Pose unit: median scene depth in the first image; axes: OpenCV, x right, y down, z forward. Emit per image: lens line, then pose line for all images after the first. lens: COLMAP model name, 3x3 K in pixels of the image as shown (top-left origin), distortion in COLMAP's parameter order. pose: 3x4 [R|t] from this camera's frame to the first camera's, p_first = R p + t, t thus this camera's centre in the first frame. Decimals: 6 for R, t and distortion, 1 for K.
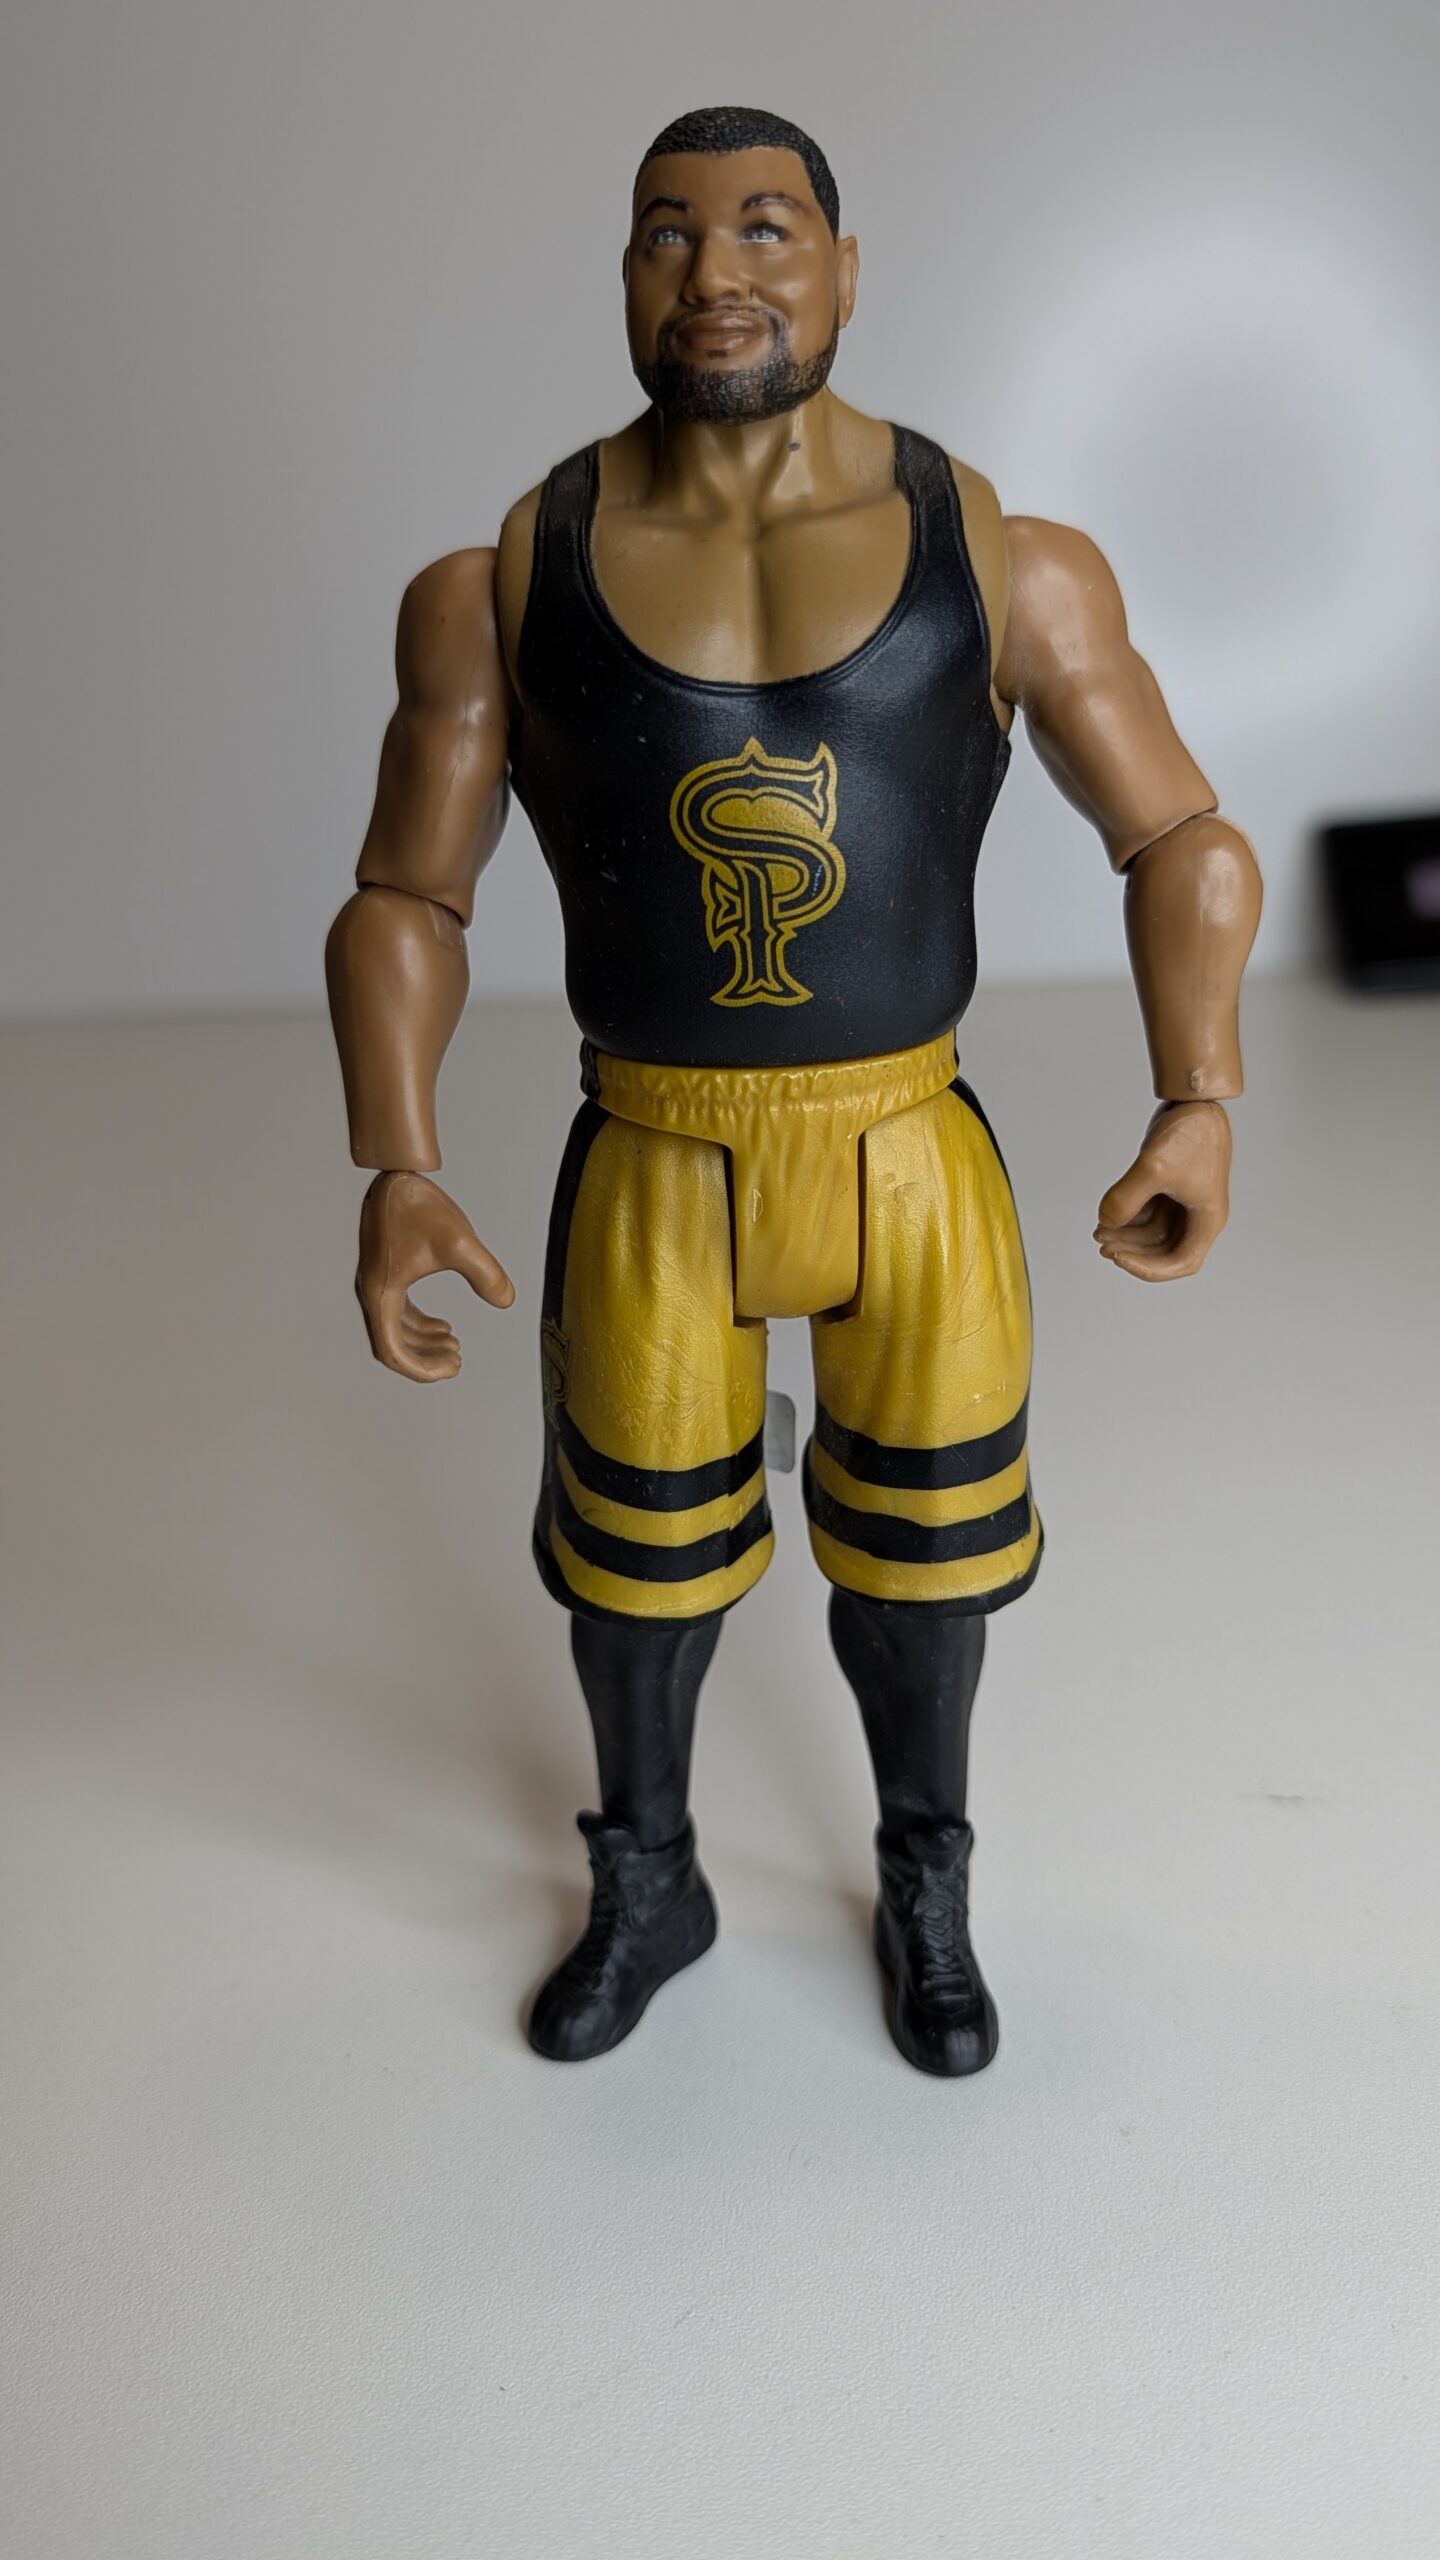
lens RADIAL K [[1833.5, 0, 720.0], [0, 1833.5, 1280.0], [0, 0, 1]] dist [-0.028504, -0.006713]
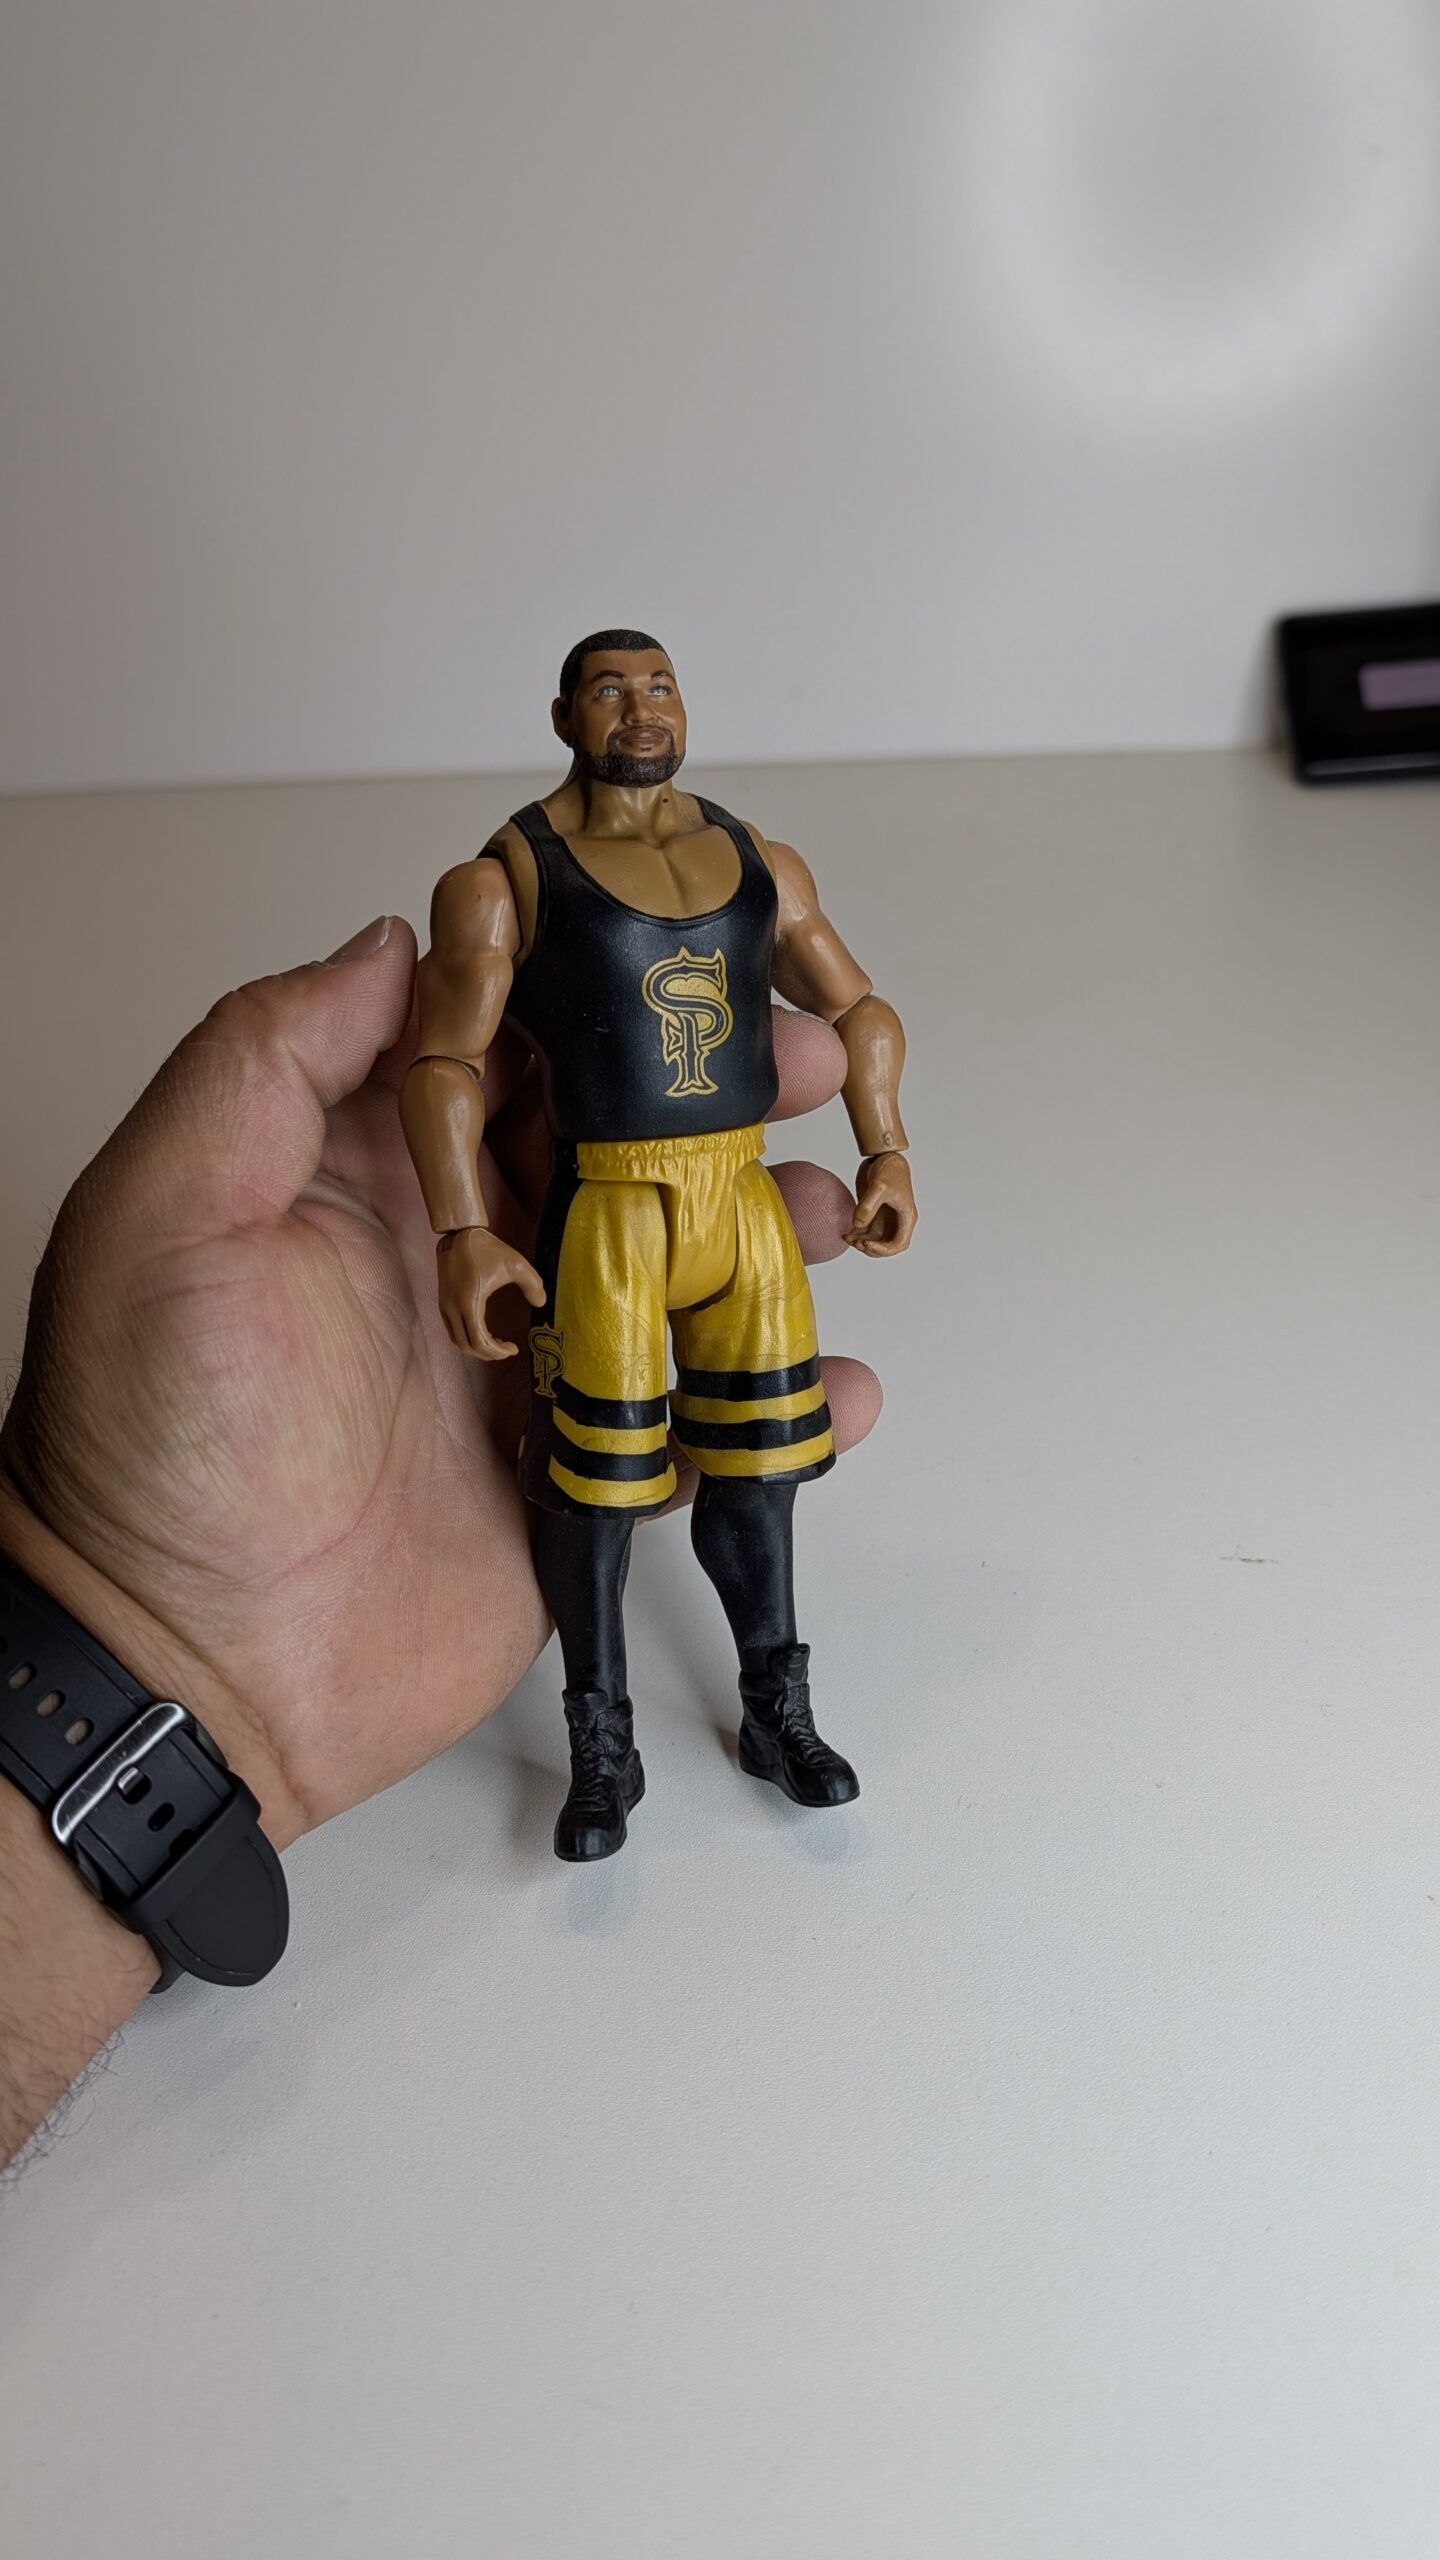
lens RADIAL K [[1833.5, 0, 720.0], [0, 1833.5, 1280.0], [0, 0, 1]] dist [-0.028504, -0.006713]
pose [[0.901367, -0.096655, 0.422131, -0.678761], [0.184281, 0.967723, -0.171911, 0.312749], [-0.391890, 0.232746, 0.890085, -0.507927]]
